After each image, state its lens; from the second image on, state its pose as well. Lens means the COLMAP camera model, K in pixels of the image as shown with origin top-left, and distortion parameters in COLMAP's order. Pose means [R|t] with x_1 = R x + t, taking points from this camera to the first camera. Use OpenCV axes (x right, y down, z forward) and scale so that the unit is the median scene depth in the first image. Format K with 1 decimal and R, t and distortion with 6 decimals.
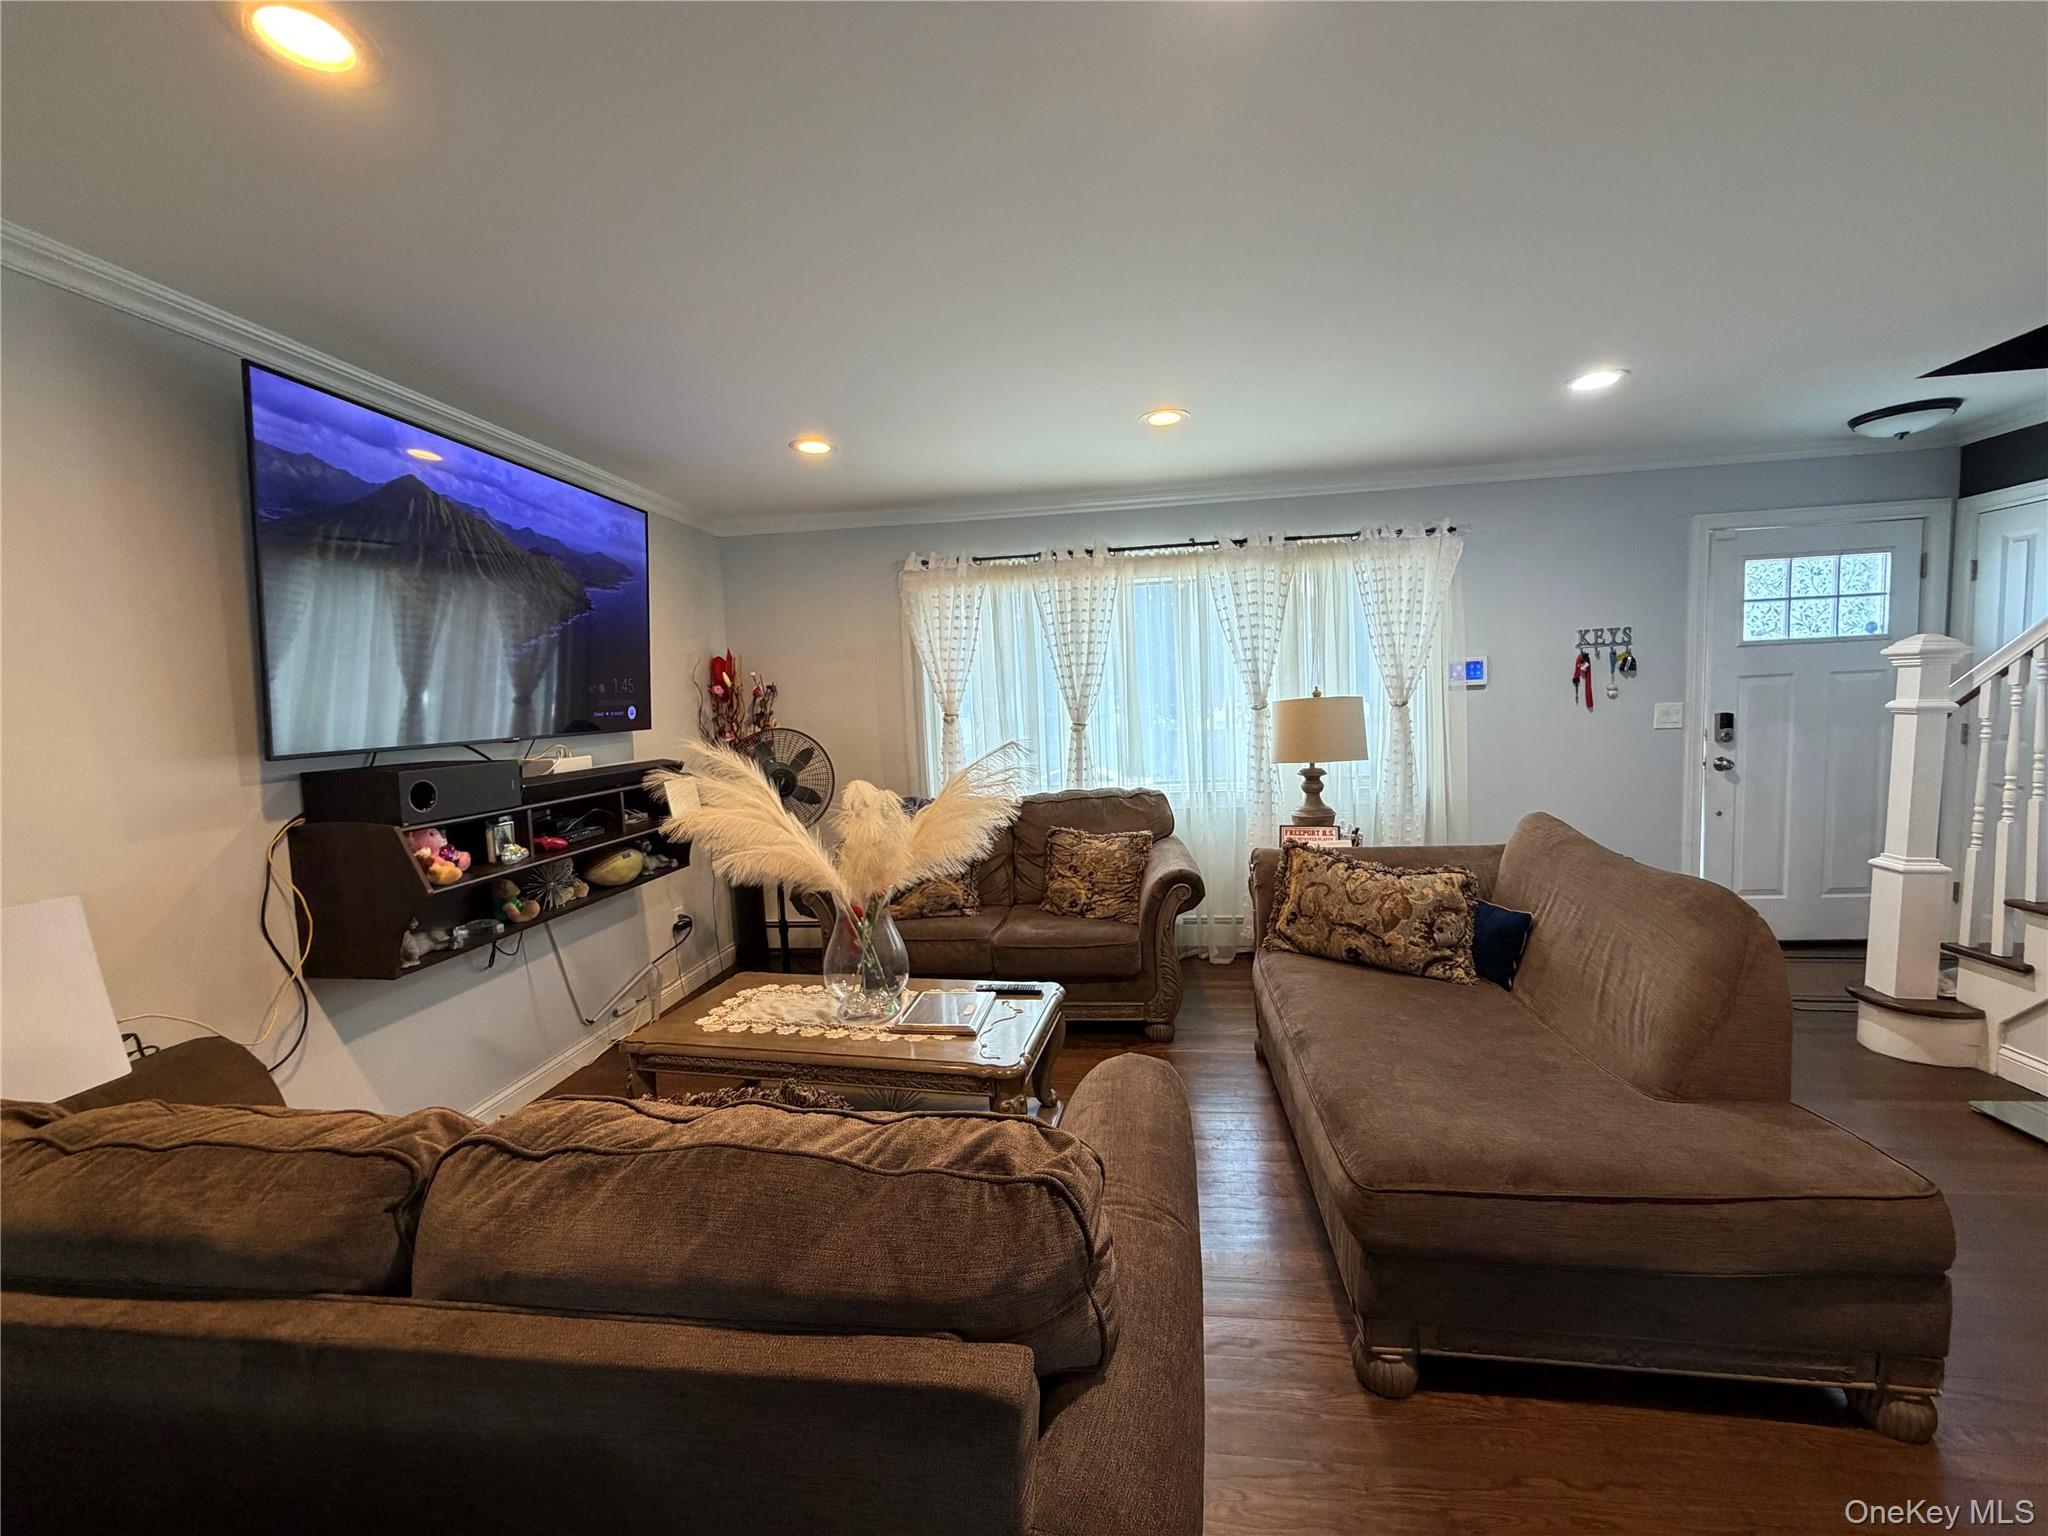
lens RADIAL K [[817.4, 0, 1024.0], [0, 817.4, 768.0], [0, 0, 1]] dist [-0.000836, 0.000298]
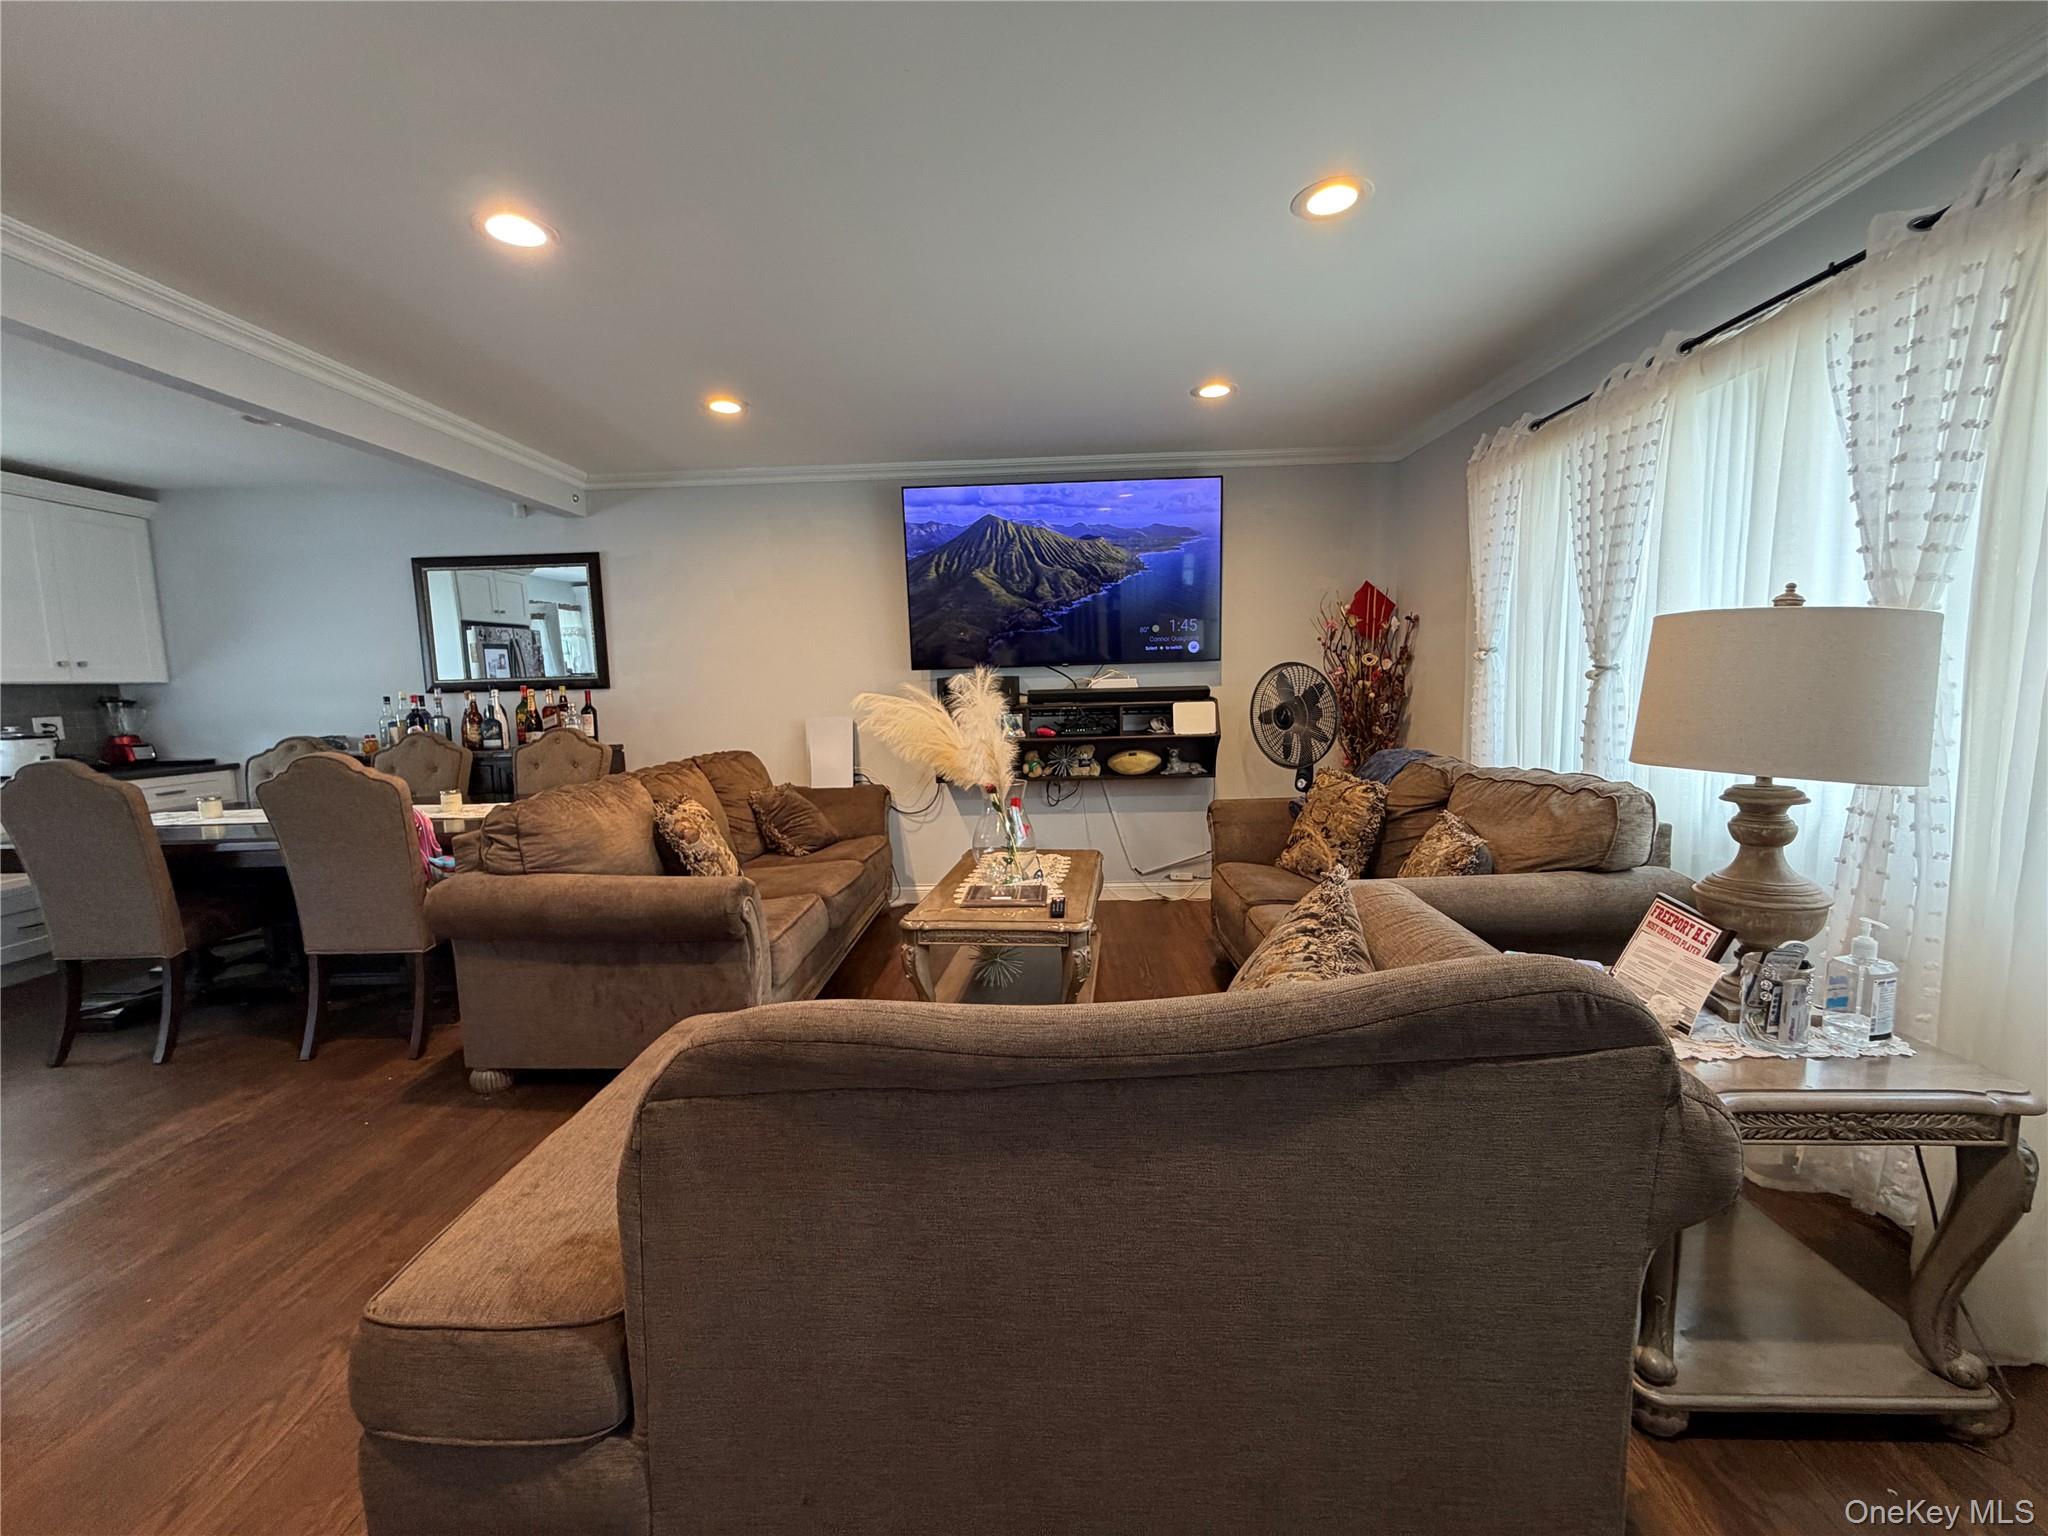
lens RADIAL K [[817.4, 0, 1024.0], [0, 817.4, 768.0], [0, 0, 1]] dist [-0.000836, 0.000298]
pose [[0.093386, 0.146803, -0.984748, 0.824686], [-0.060818, 0.988064, 0.141530, -0.050306], [0.993771, 0.046673, 0.101200, 0.689510]]
